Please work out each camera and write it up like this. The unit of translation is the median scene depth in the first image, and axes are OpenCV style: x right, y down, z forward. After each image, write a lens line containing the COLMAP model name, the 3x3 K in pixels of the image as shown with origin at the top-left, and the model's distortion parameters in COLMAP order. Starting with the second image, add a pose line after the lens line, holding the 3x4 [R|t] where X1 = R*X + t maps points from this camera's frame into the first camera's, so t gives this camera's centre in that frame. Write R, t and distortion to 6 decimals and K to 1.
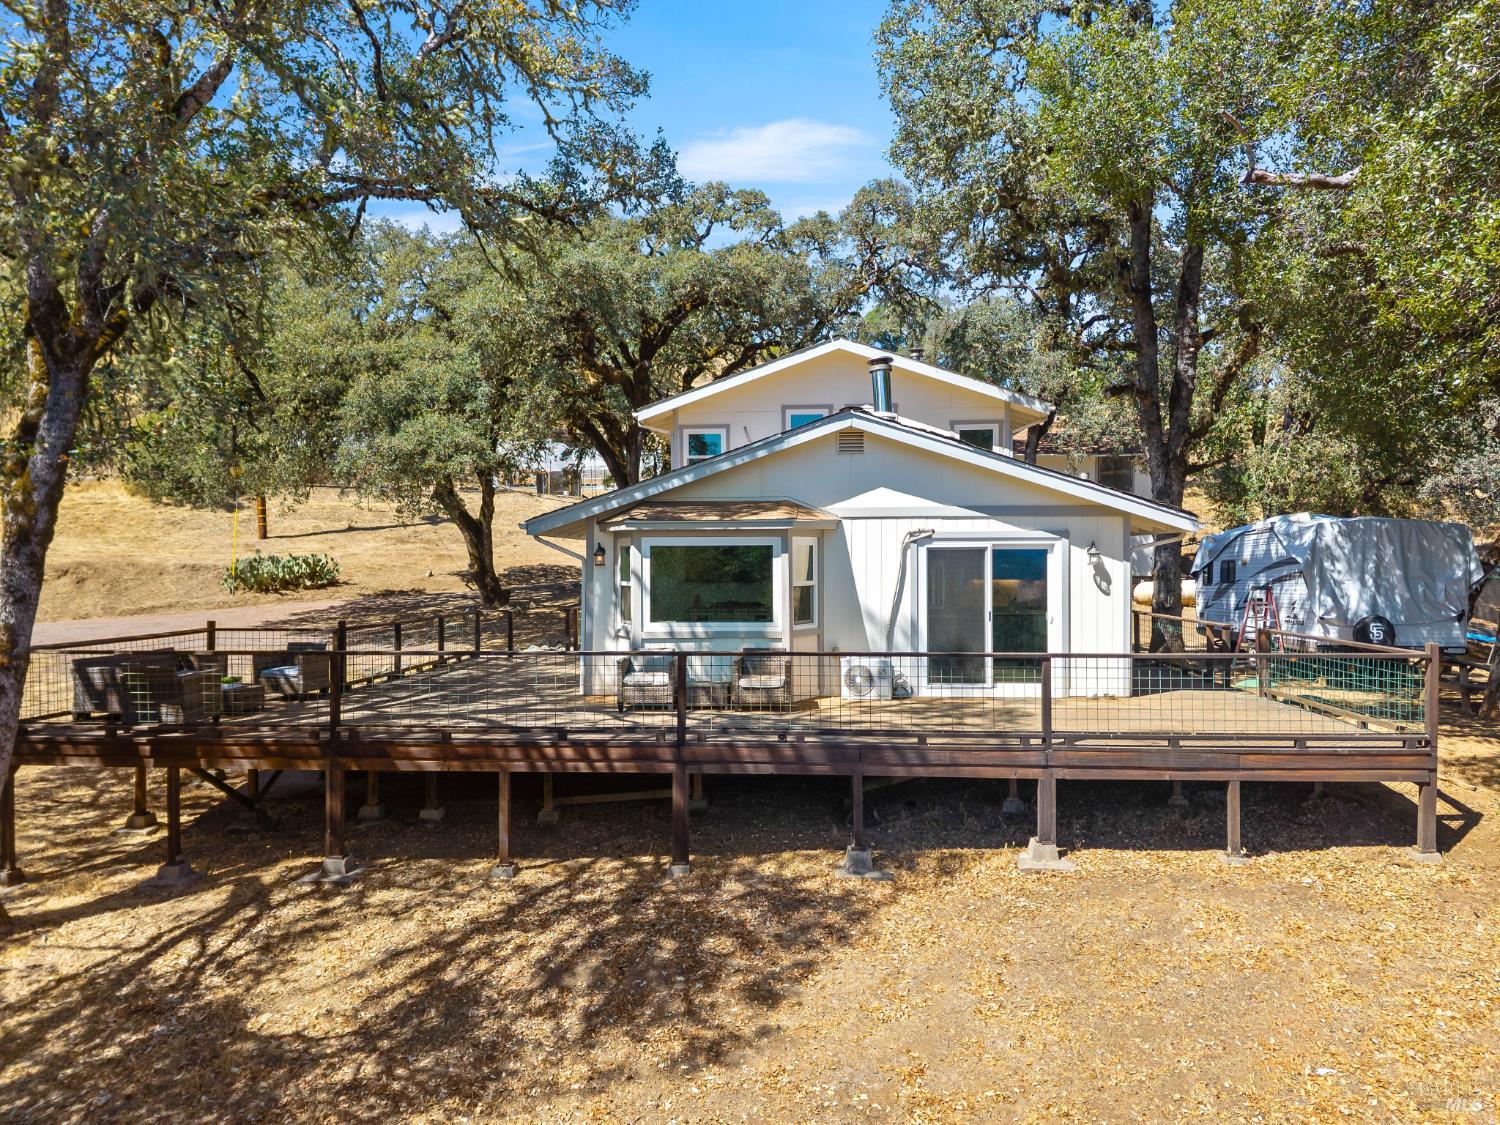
lens RADIAL K [[1023.8, 0, 734.4], [0, 1023.8, 639.4], [0, 0, 1]] dist [0.035827, -0.029641]
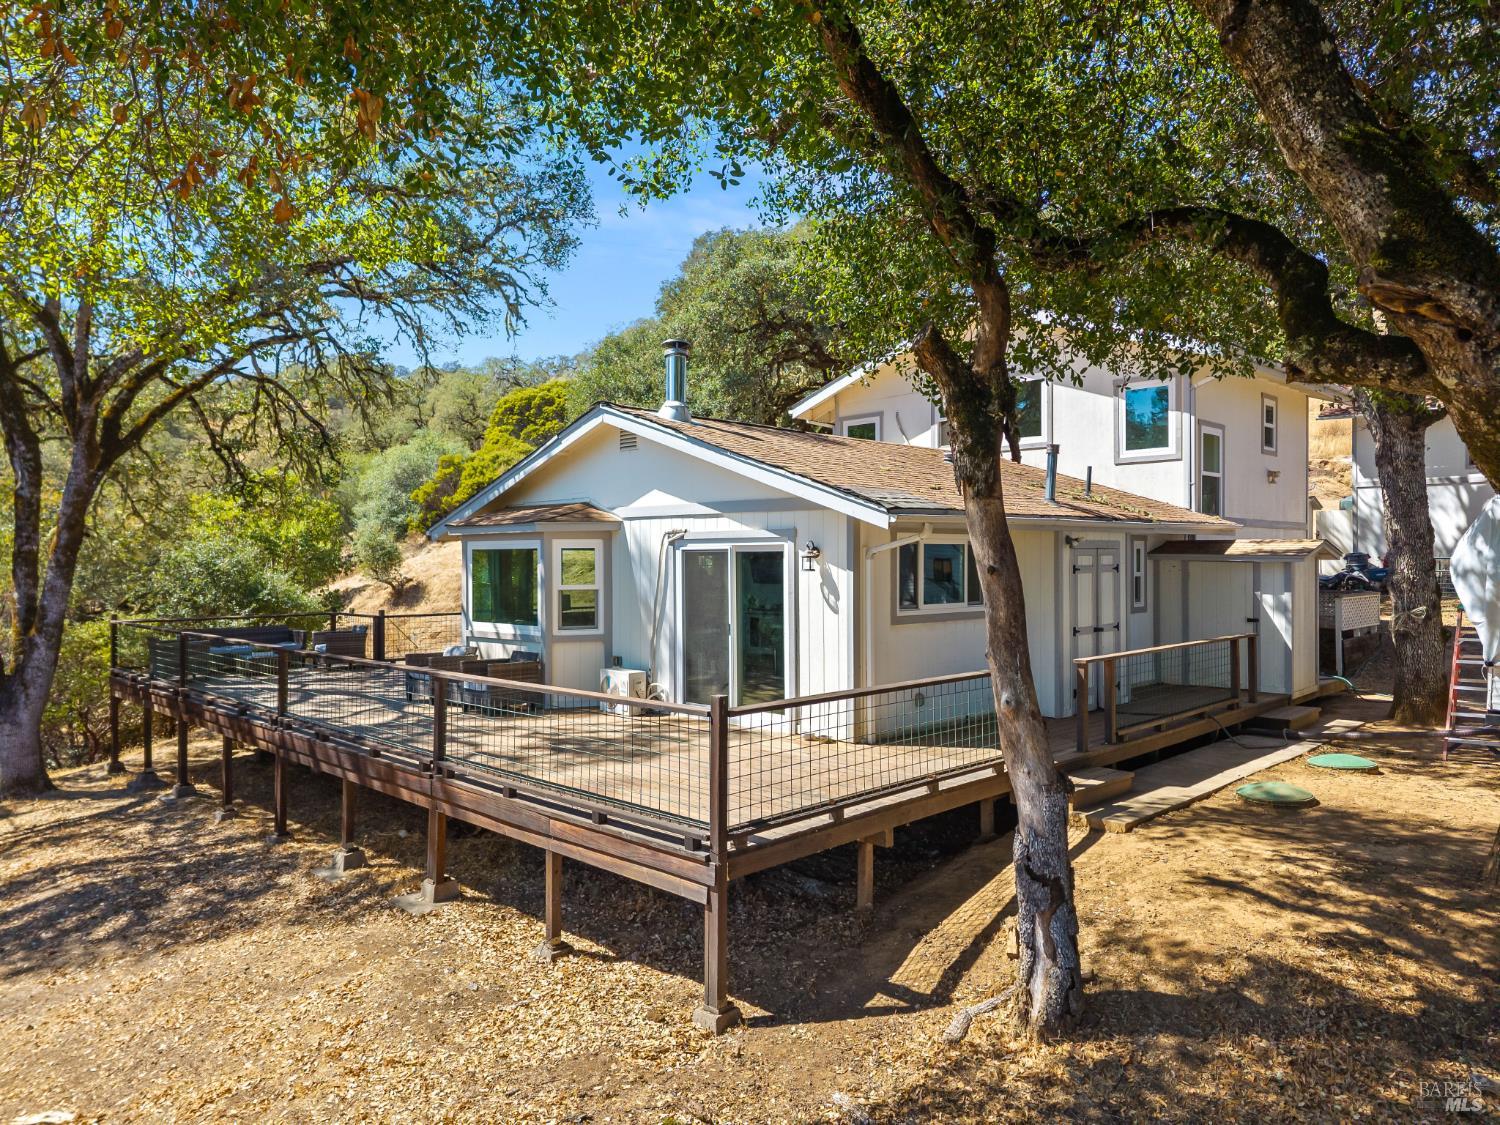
lens RADIAL K [[1023.8, 0, 754.0], [0, 1023.8, 557.1], [0, 0, 1]] dist [0.035827, -0.029641]
pose [[0.770954, -0.004479, -0.636875, 0.798873], [-0.037274, 0.997944, -0.052139, -0.038132], [0.635799, 0.063936, 0.769202, 0.341217]]
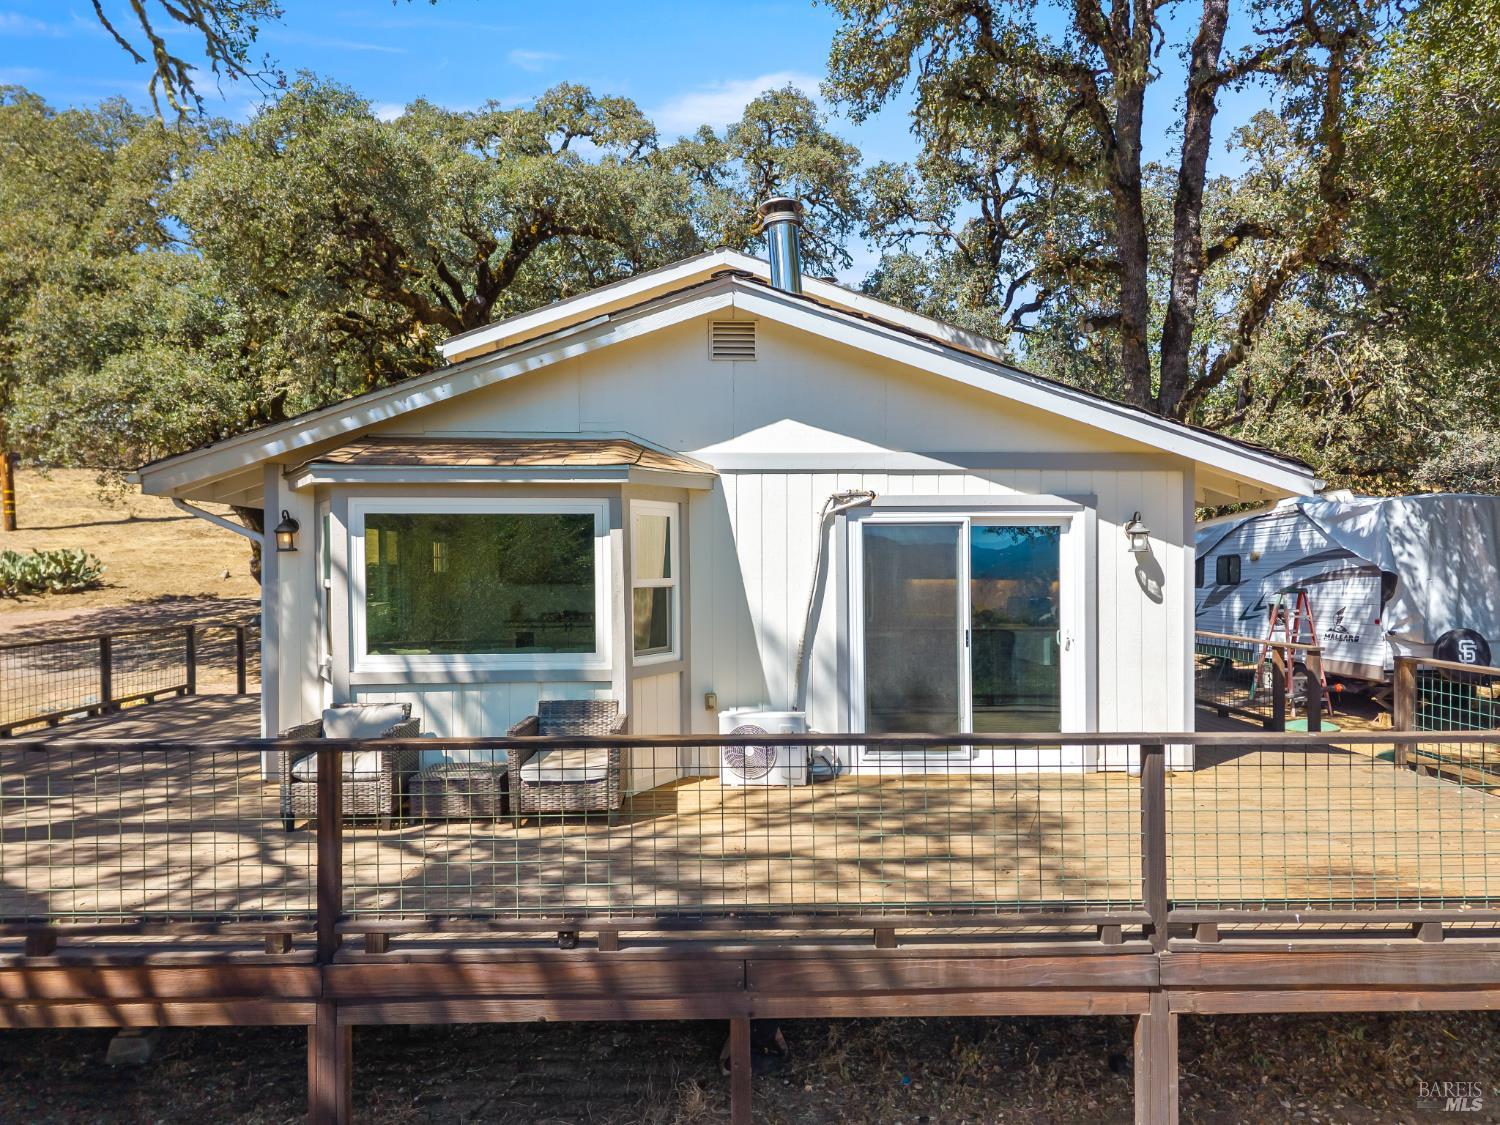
lens RADIAL K [[1023.8, 0, 749.9], [0, 1023.8, 595.0], [0, 0, 1]] dist [0.035827, -0.029641]
pose [[0.993752, -0.001729, 0.111594, 0.056109], [0.006941, 0.998902, -0.046333, -0.020590], [-0.111391, 0.046818, 0.992673, 0.417547]]
